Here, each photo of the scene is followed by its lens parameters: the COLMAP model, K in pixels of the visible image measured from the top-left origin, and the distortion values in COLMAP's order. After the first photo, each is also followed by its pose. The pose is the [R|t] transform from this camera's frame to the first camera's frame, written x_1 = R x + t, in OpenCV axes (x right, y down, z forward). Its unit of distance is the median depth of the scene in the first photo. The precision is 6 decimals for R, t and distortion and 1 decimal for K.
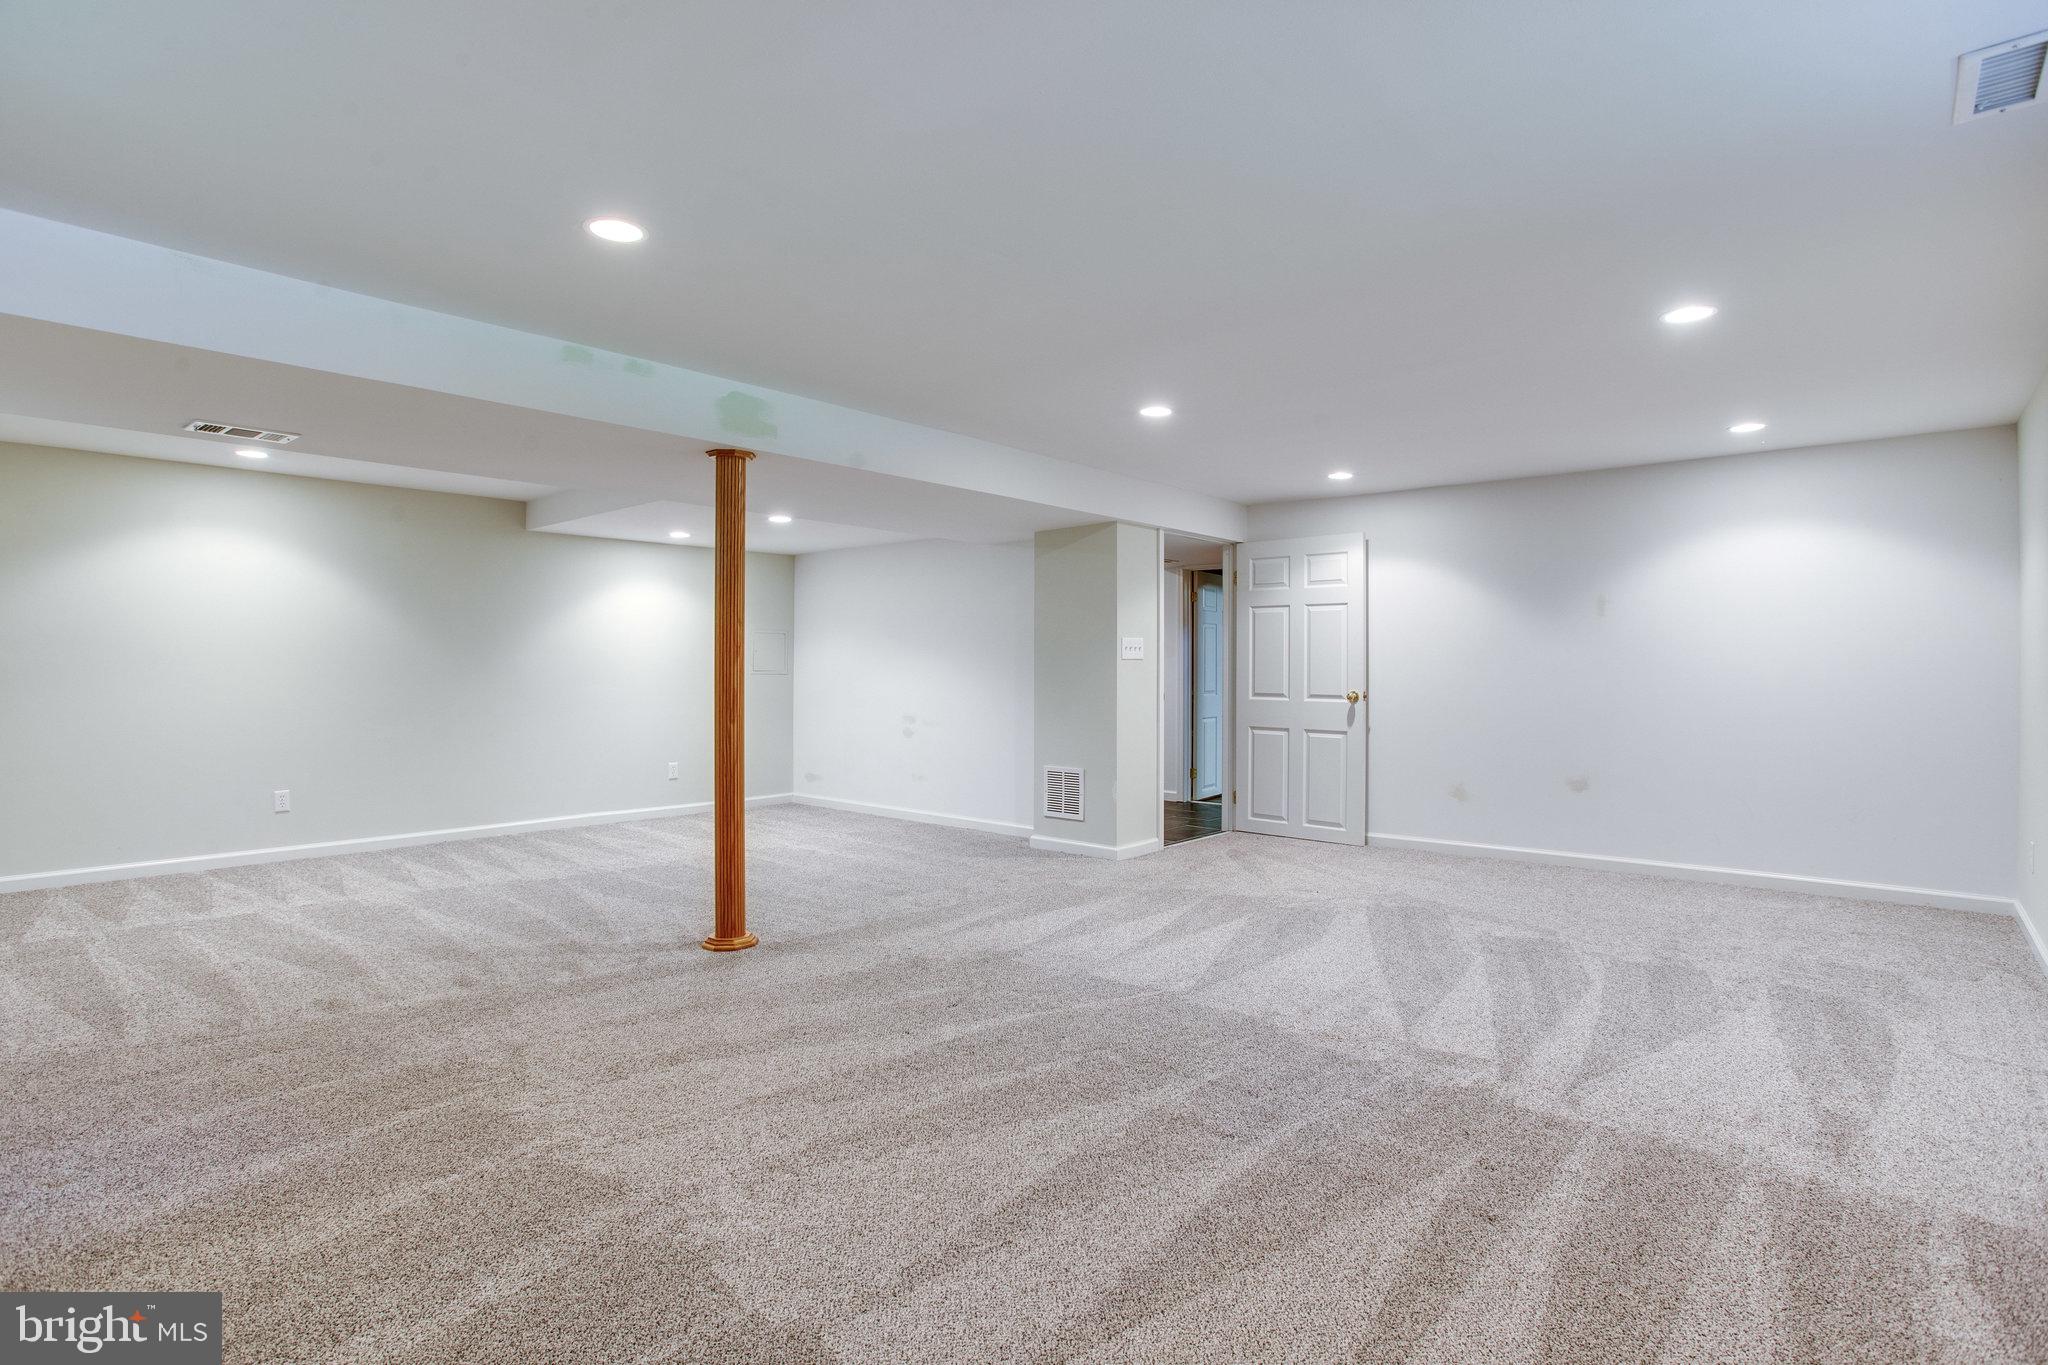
lens RADIAL K [[1033.3, 0, 1024.0], [0, 1033.3, 682.5], [0, 0, 1]] dist [-0.000027, 0.000661]
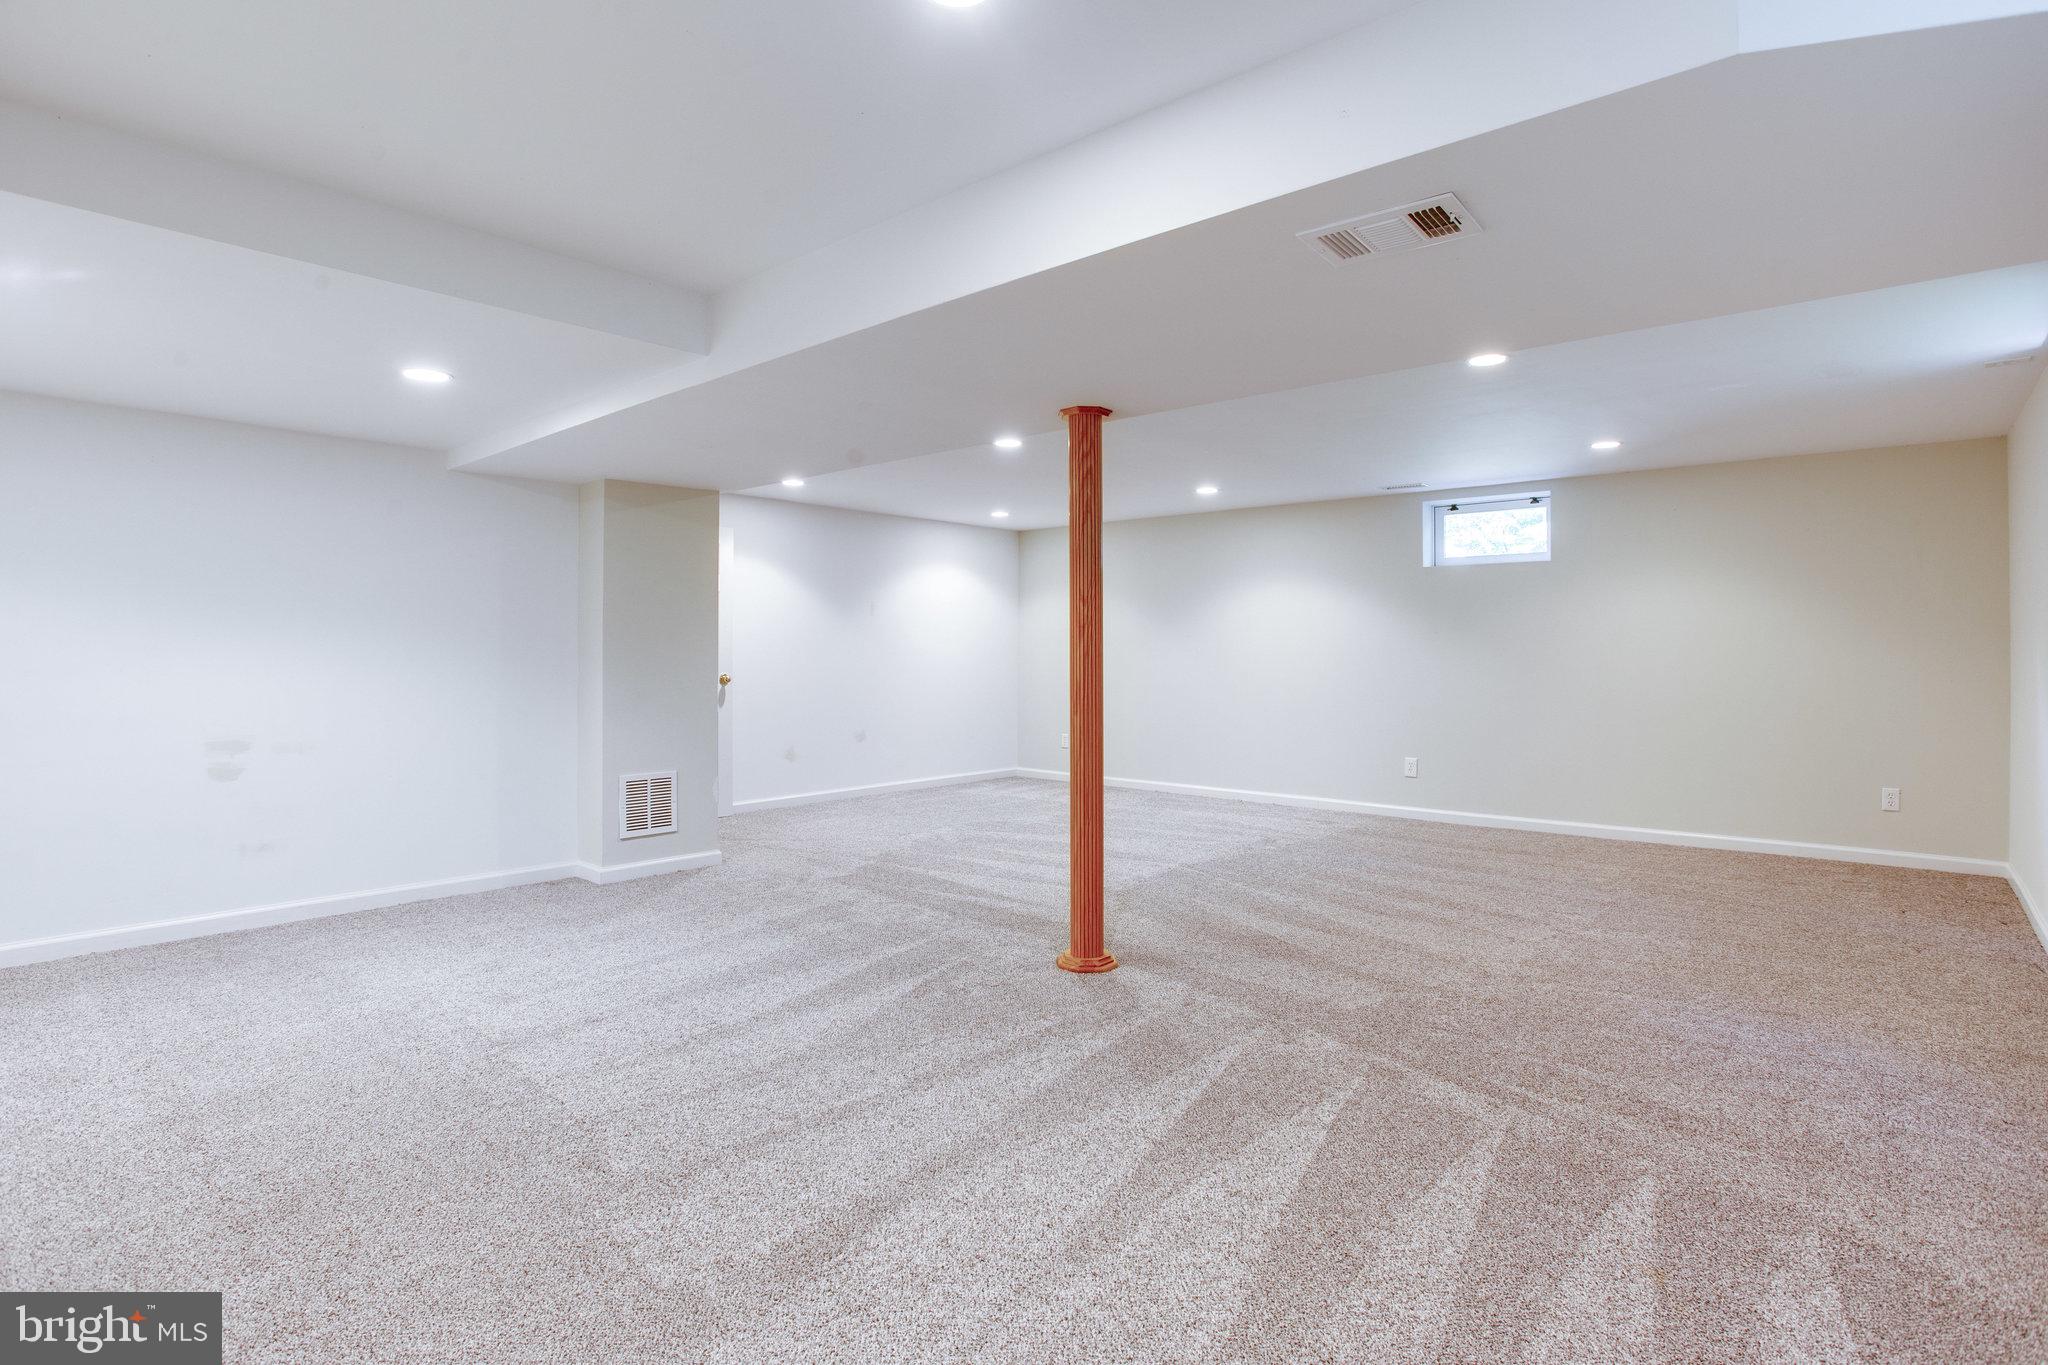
lens RADIAL K [[1009.6, 0, 1024.6], [0, 1009.6, 651.0], [0, 0, 1]] dist [-0.014892, 0.000238]
pose [[0.064128, -0.007445, 0.997914, -0.754976], [0.005799, 0.999958, 0.007087, -0.021850], [-0.997925, 0.005333, 0.064169, 0.639653]]
